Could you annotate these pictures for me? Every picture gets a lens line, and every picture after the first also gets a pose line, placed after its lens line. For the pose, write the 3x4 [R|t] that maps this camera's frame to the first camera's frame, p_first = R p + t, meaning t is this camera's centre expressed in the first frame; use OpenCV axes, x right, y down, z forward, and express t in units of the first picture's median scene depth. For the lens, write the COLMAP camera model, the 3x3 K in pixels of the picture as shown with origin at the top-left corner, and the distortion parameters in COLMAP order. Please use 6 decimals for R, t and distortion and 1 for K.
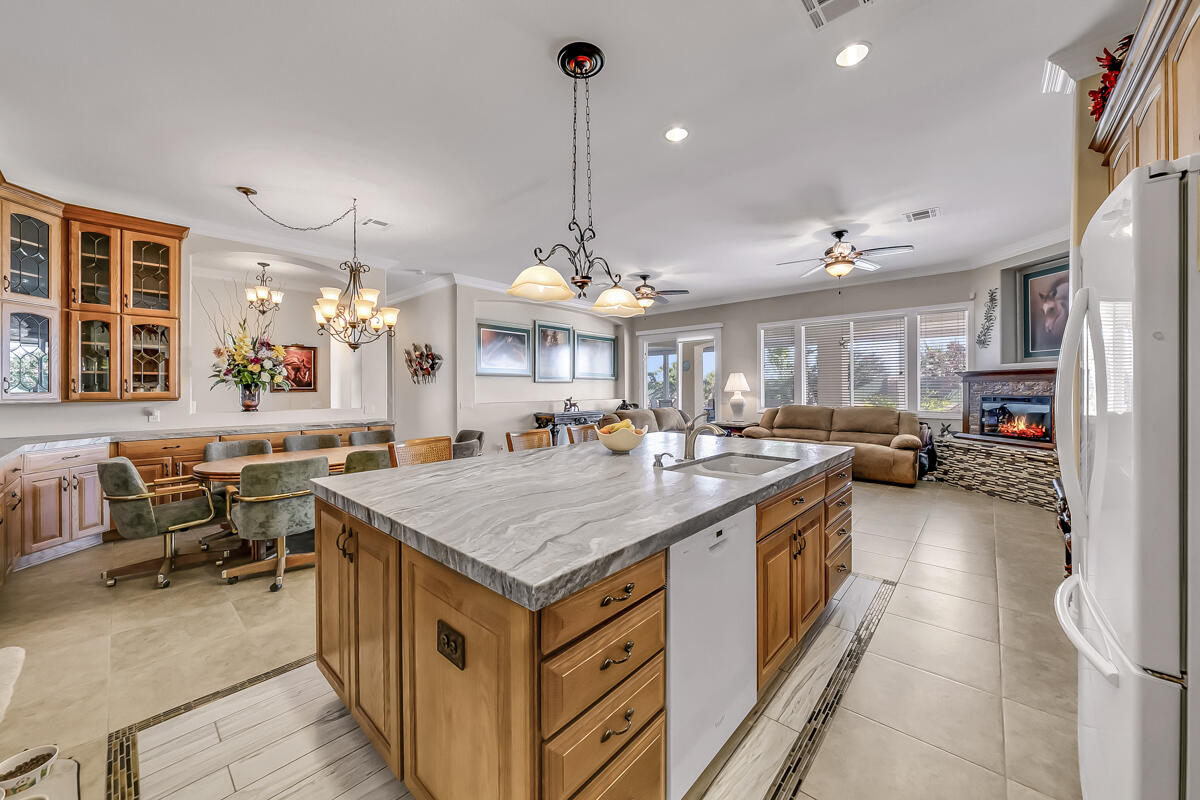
lens RADIAL K [[439.5, 0, 591.4], [0, 439.5, 386.7], [0, 0, 1]] dist [-0.010847, 0.000027]
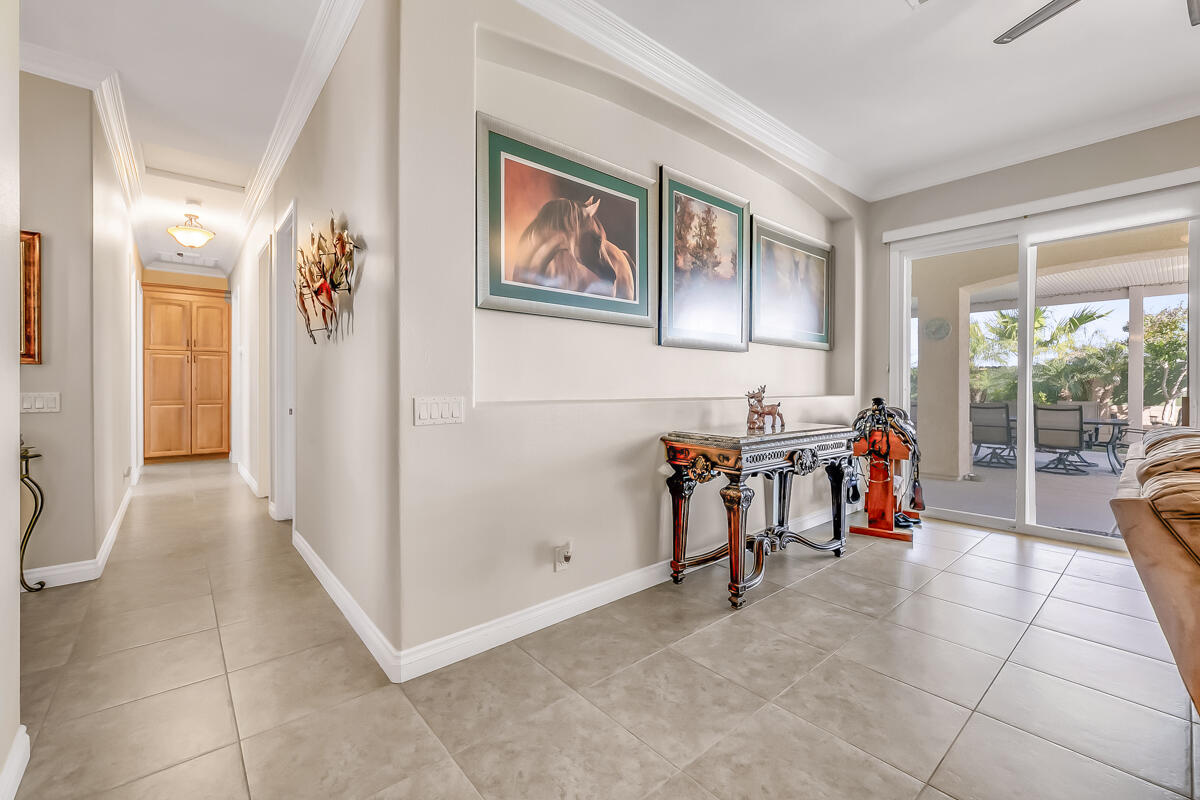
lens RADIAL K [[512.8, 0, 595.9], [0, 512.8, 389.0], [0, 0, 1]] dist [-0.013145, -0.000244]
pose [[0.989583, 0.008028, -0.143742, -0.169103], [-0.006494, 0.999917, 0.011140, 0.030535], [0.143820, -0.010091, 0.989552, 0.839103]]
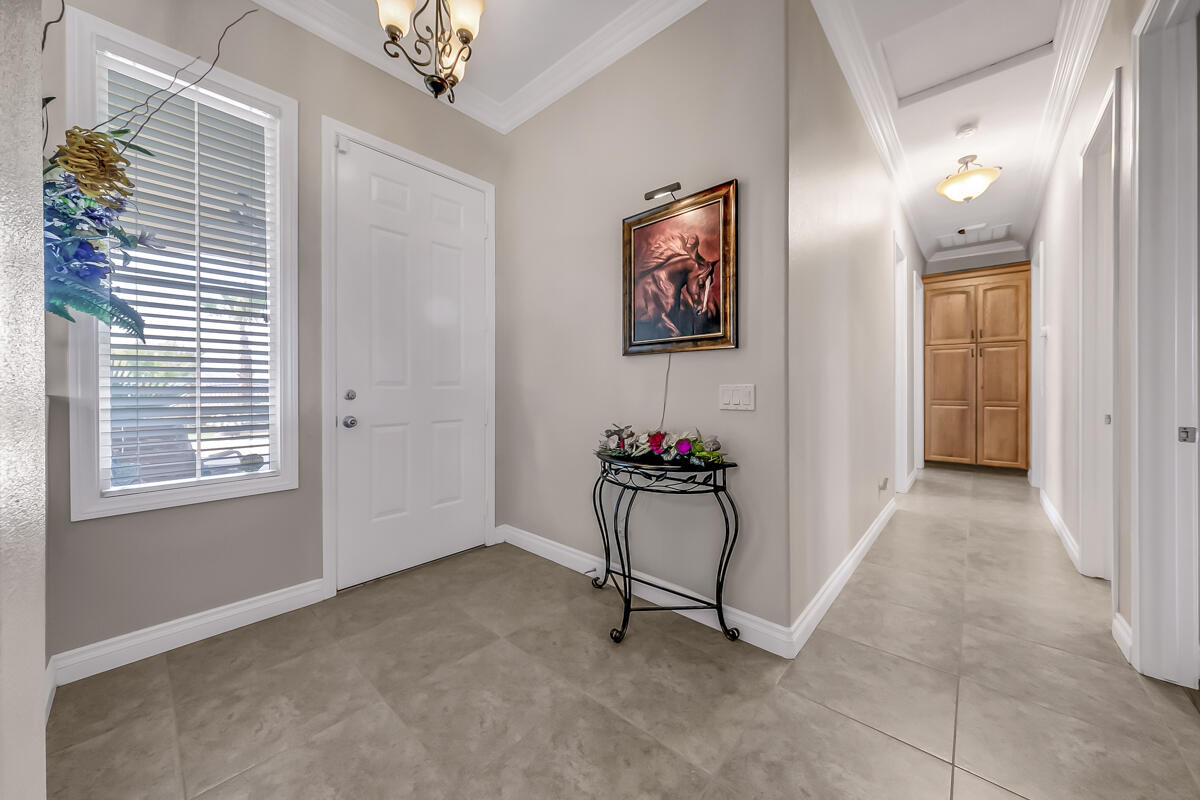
lens RADIAL K [[439.5, 0, 599.1], [0, 439.5, 391.7], [0, 0, 1]] dist [-0.010847, 0.000027]
pose [[0.017515, 0.007984, -0.999815, -0.453472], [0.009805, 0.999919, 0.008156, 0.044962], [0.999799, -0.009946, 0.017435, 1.145868]]
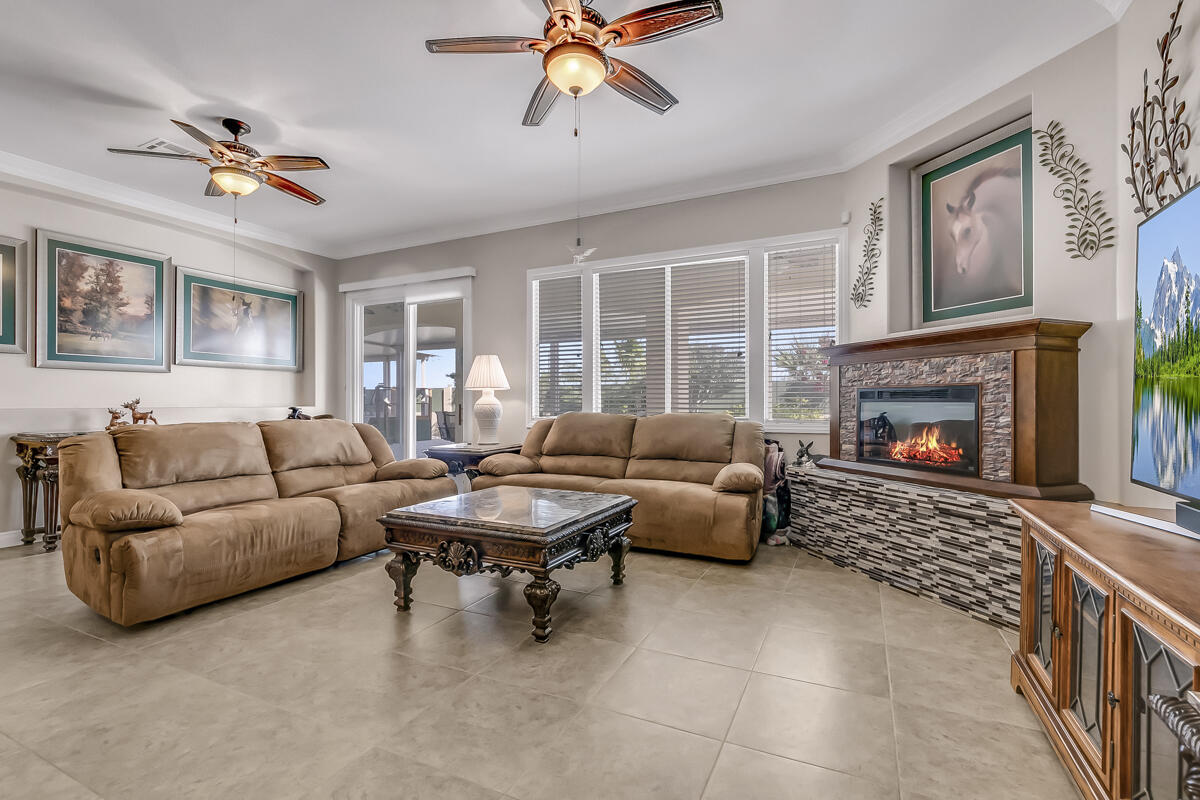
lens RADIAL K [[543.2, 0, 597.9], [0, 543.2, 400.3], [0, 0, 1]] dist [-0.002168, -0.001384]
pose [[0.957346, 0.001600, 0.288938, 0.373957], [-0.001940, 0.999998, 0.000890, 0.033135], [-0.288936, -0.001413, 0.957347, 0.430067]]
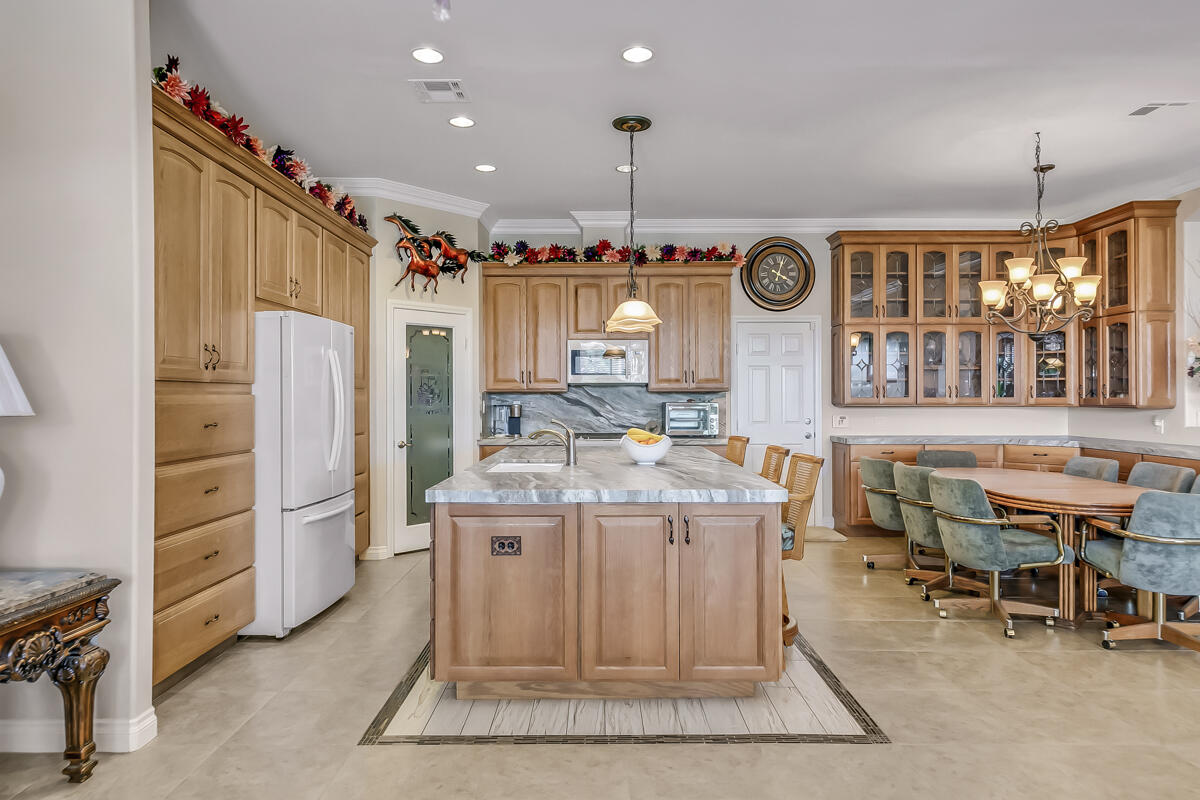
lens RADIAL K [[730.3, 0, 604.7], [0, 730.3, 391.0], [0, 0, 1]] dist [0.010658, -0.007356]
pose [[-0.733122, -0.000285, -0.680097, 0.562372], [0.007458, 0.999936, -0.008460, 0.001452], [0.680057, -0.011274, -0.733073, 0.972131]]
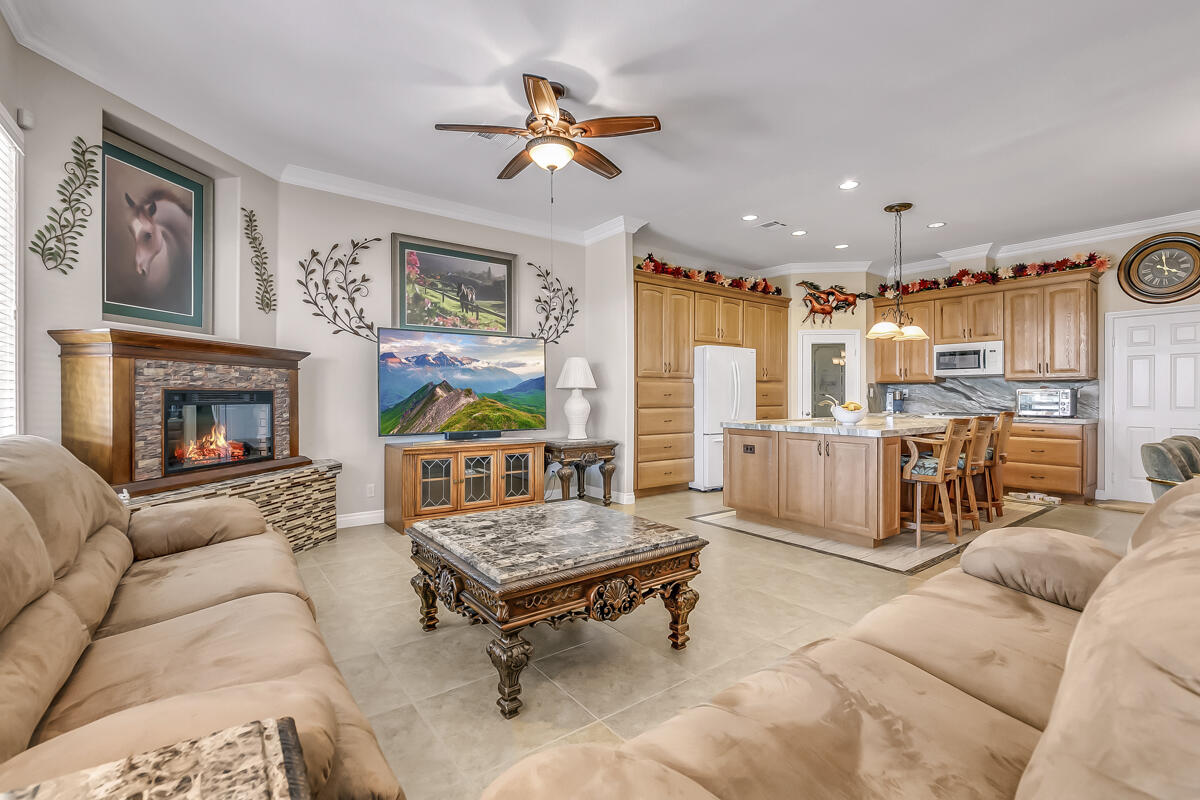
lens RADIAL K [[543.2, 0, 595.8], [0, 543.2, 397.0], [0, 0, 1]] dist [-0.002168, -0.001384]
pose [[-0.982803, 0.001704, 0.184647, 0.331983], [0.001245, 0.999996, -0.002602, 0.028542], [-0.184650, -0.002328, -0.982802, 1.420226]]
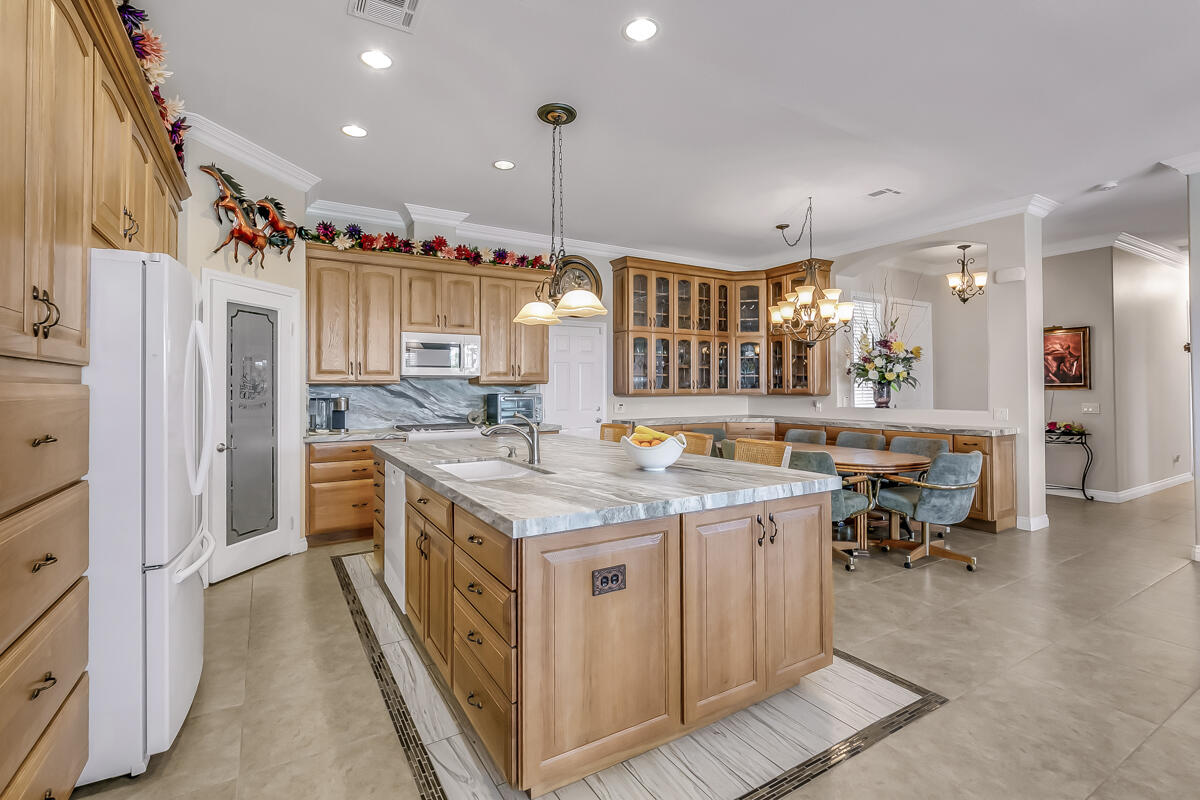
lens RADIAL K [[543.2, 0, 595.2], [0, 543.2, 382.3], [0, 0, 1]] dist [-0.002168, -0.001384]
pose [[-0.286779, -0.007101, -0.957971, 0.547197], [0.009911, 0.999897, -0.010379, 0.001591], [0.957946, -0.012471, -0.286679, 0.612290]]
